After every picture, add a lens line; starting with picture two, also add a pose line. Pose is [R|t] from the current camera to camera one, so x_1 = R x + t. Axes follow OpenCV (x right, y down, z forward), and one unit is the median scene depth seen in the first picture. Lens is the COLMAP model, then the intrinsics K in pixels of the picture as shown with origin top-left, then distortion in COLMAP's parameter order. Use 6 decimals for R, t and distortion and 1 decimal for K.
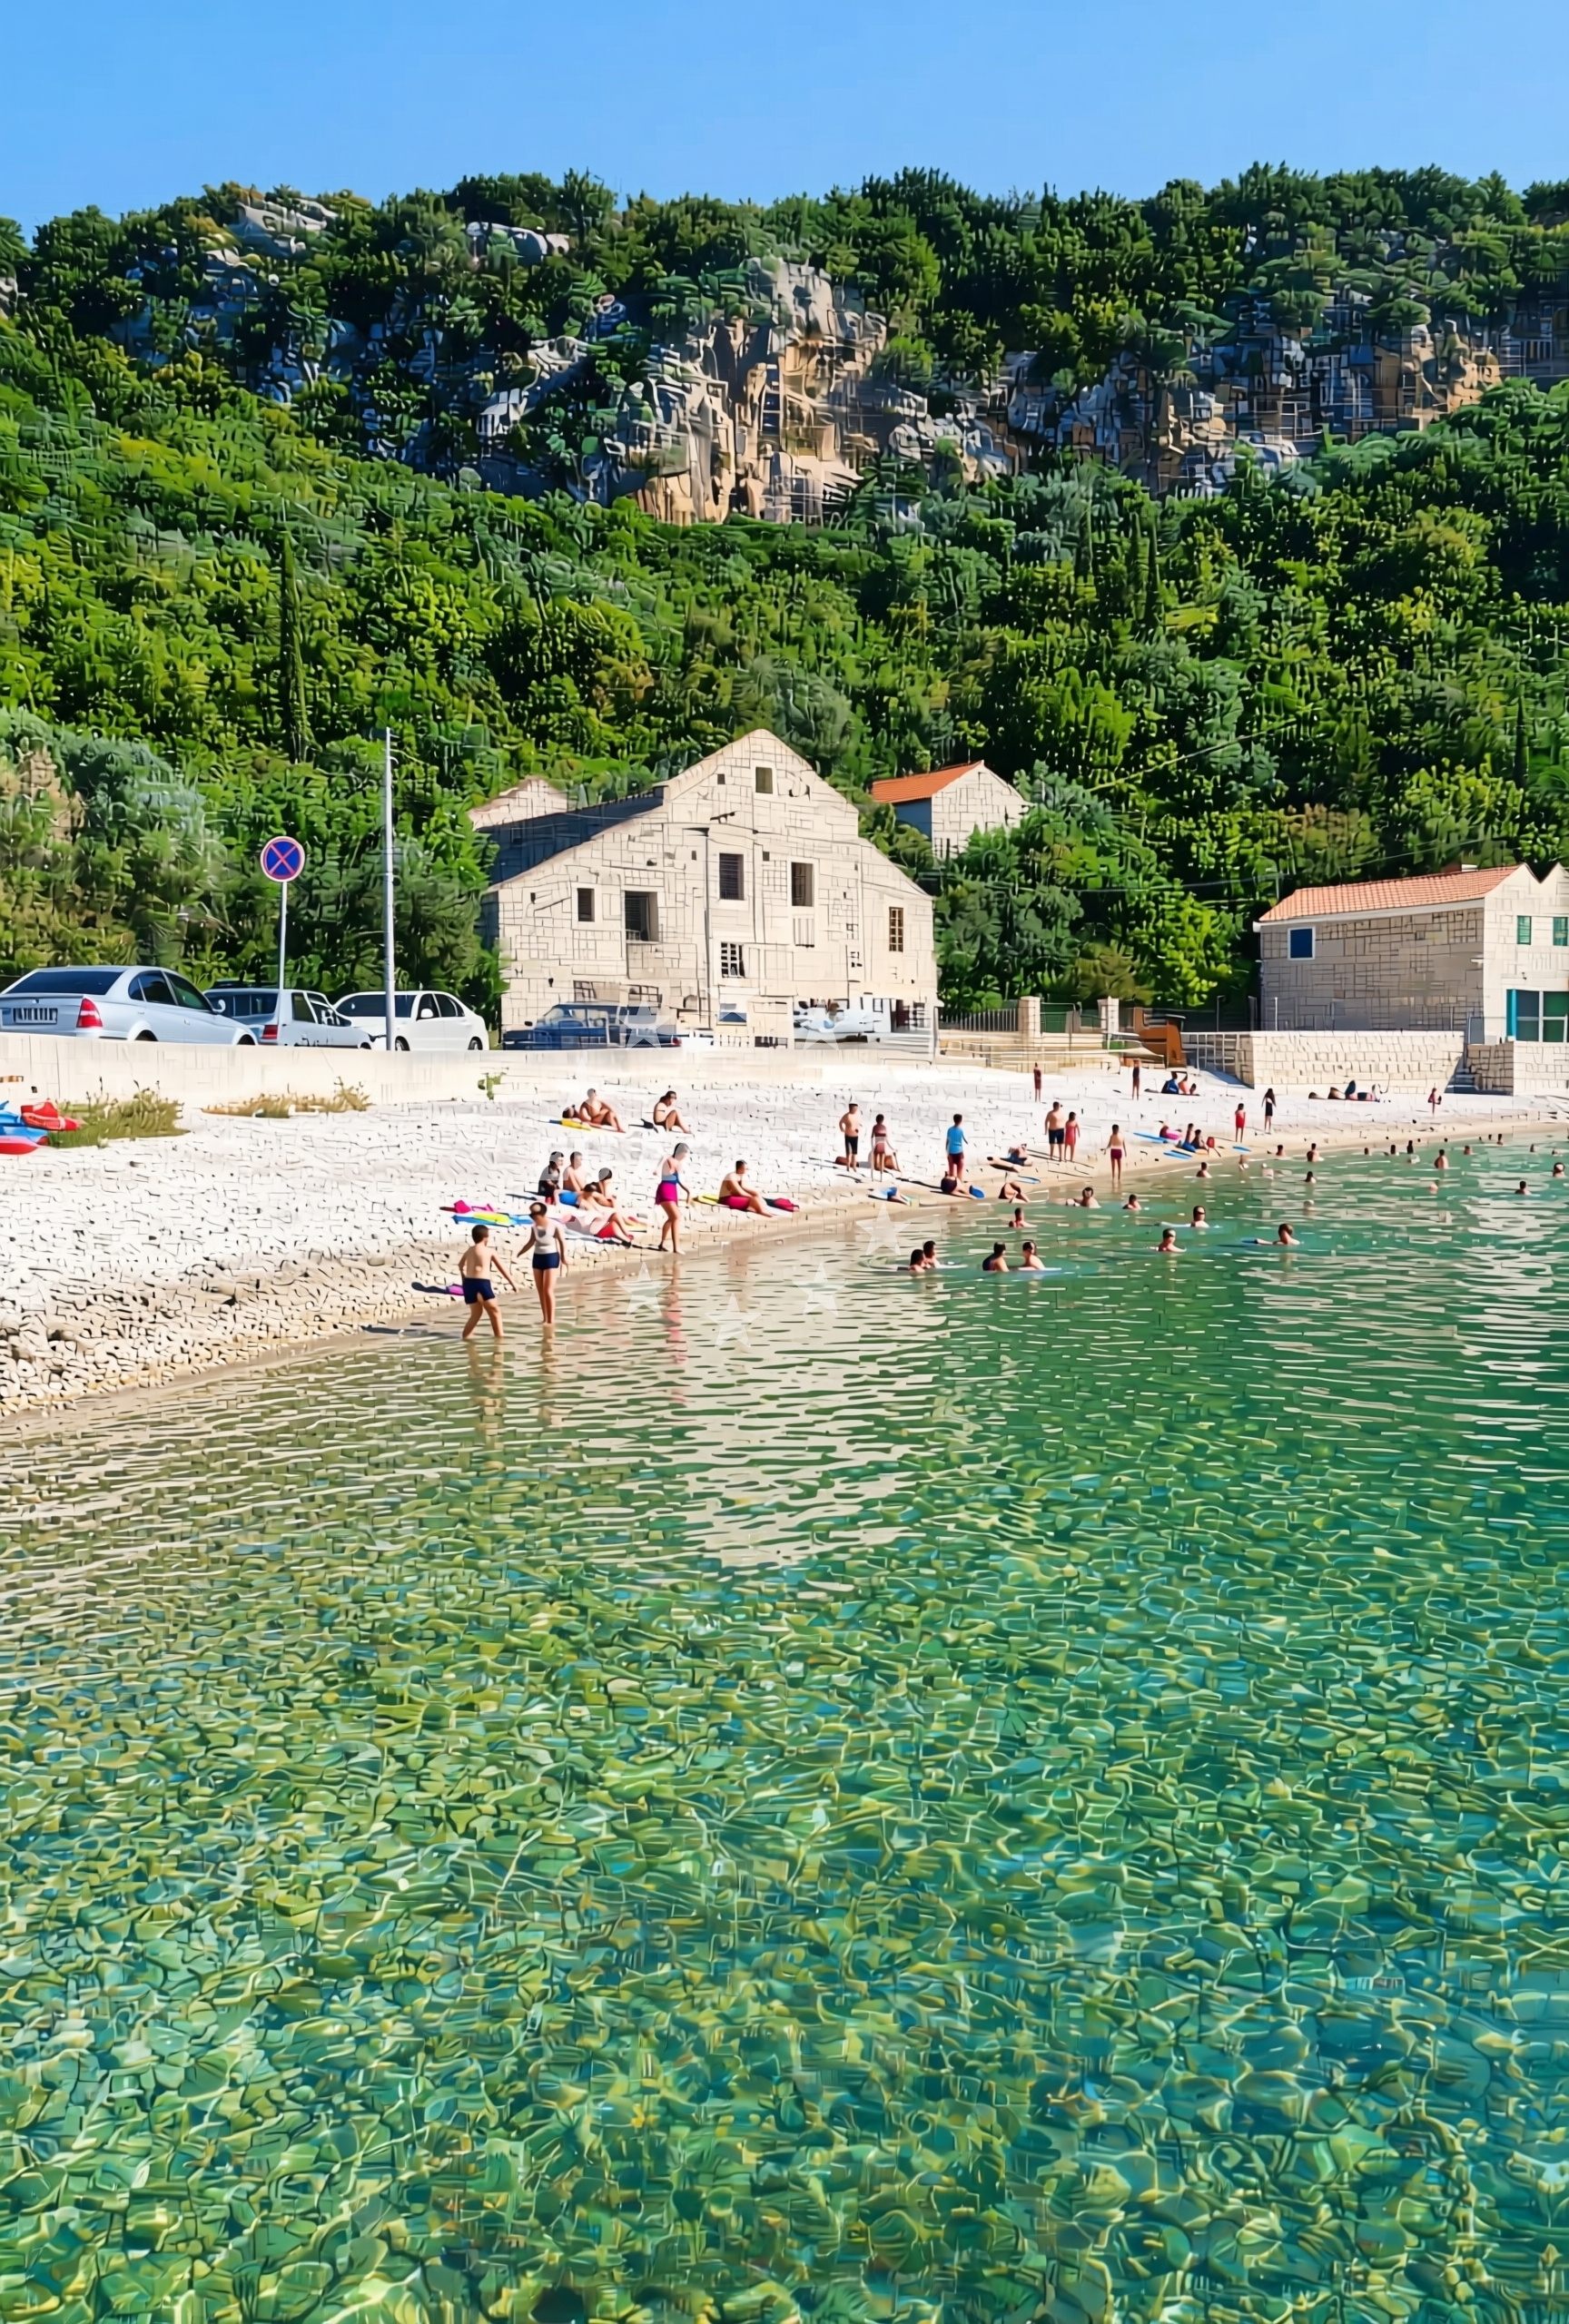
lens RADIAL K [[2159.7, 0, 785.4], [0, 2159.7, 1158.5], [0, 0, 1]] dist [0.025303, 0.019762]
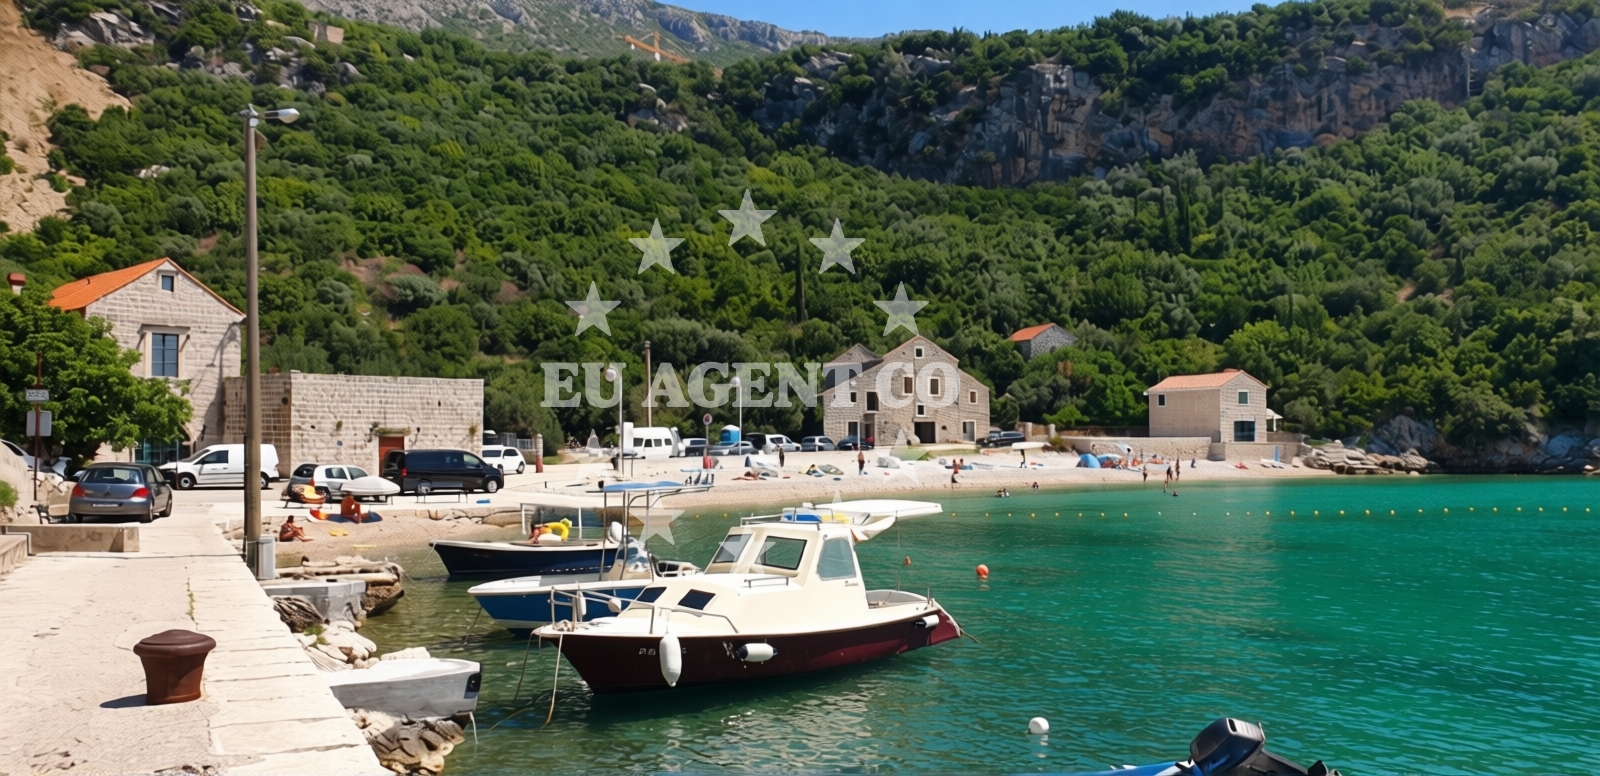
lens RADIAL K [[1268.5, 0, 788.4], [0, 1268.5, 389.5], [0, 0, 1]] dist [0.025223, -0.005064]
pose [[0.956429, -0.000787, -0.291963, 0.158302], [-0.019926, 0.997489, -0.067963, -0.002170], [0.291284, 0.070820, 0.954012, -0.336686]]
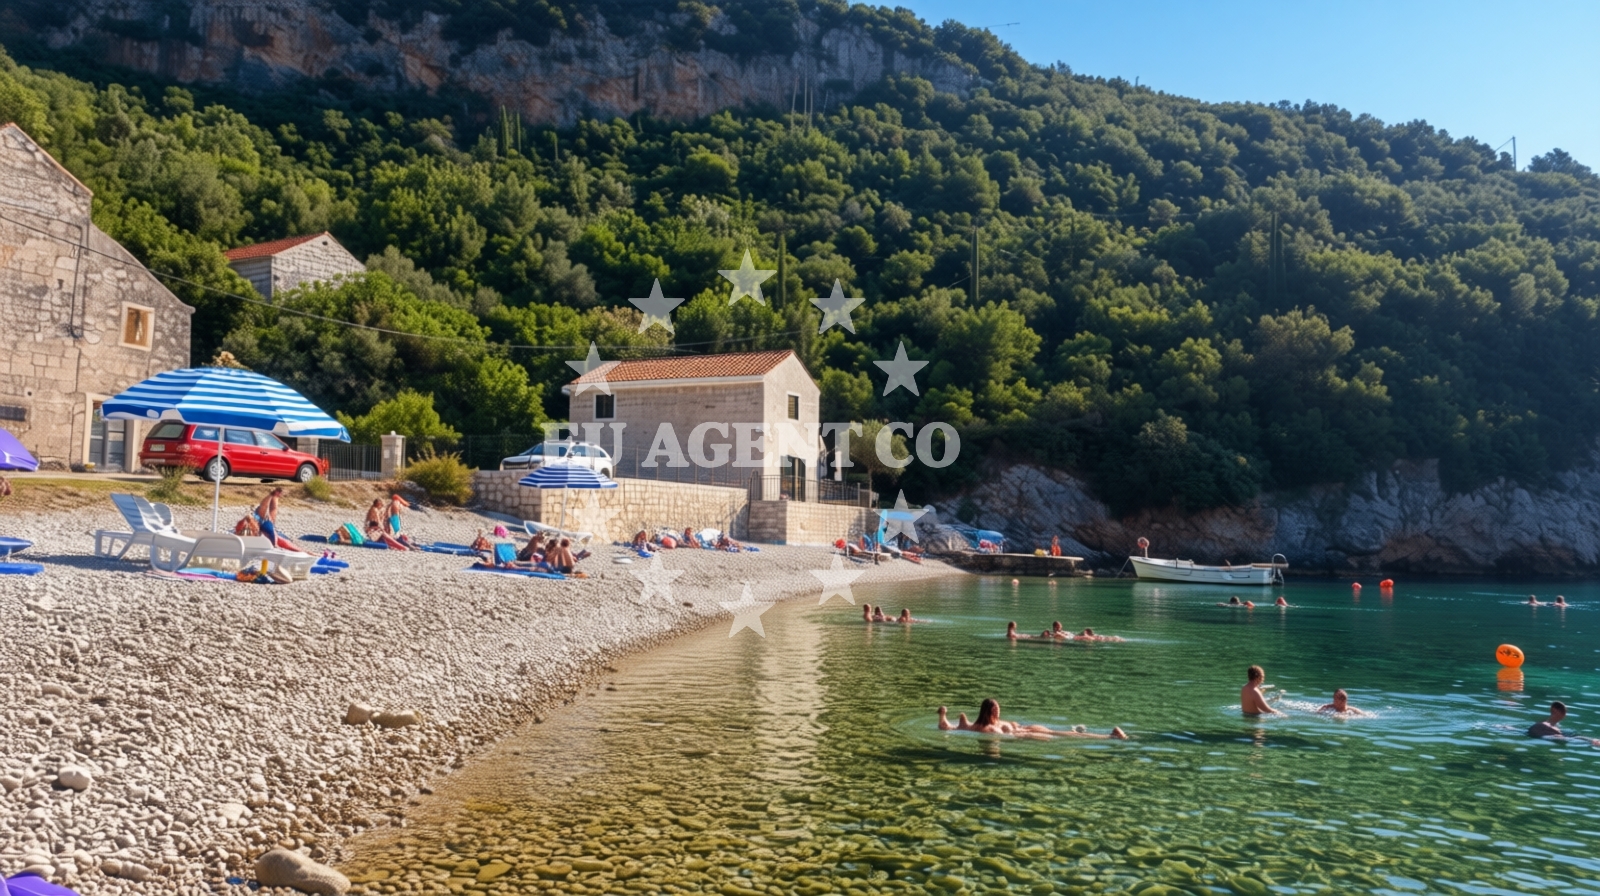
lens RADIAL K [[1236.6, 0, 814.5], [0, 1236.6, 450.5], [0, 0, 1]] dist [0.060839, -0.006447]
pose [[0.923717, 0.062021, 0.378022, 0.060591], [-0.023519, 0.994127, -0.105633, -0.007306], [-0.382353, 0.088685, 0.919751, 0.228143]]
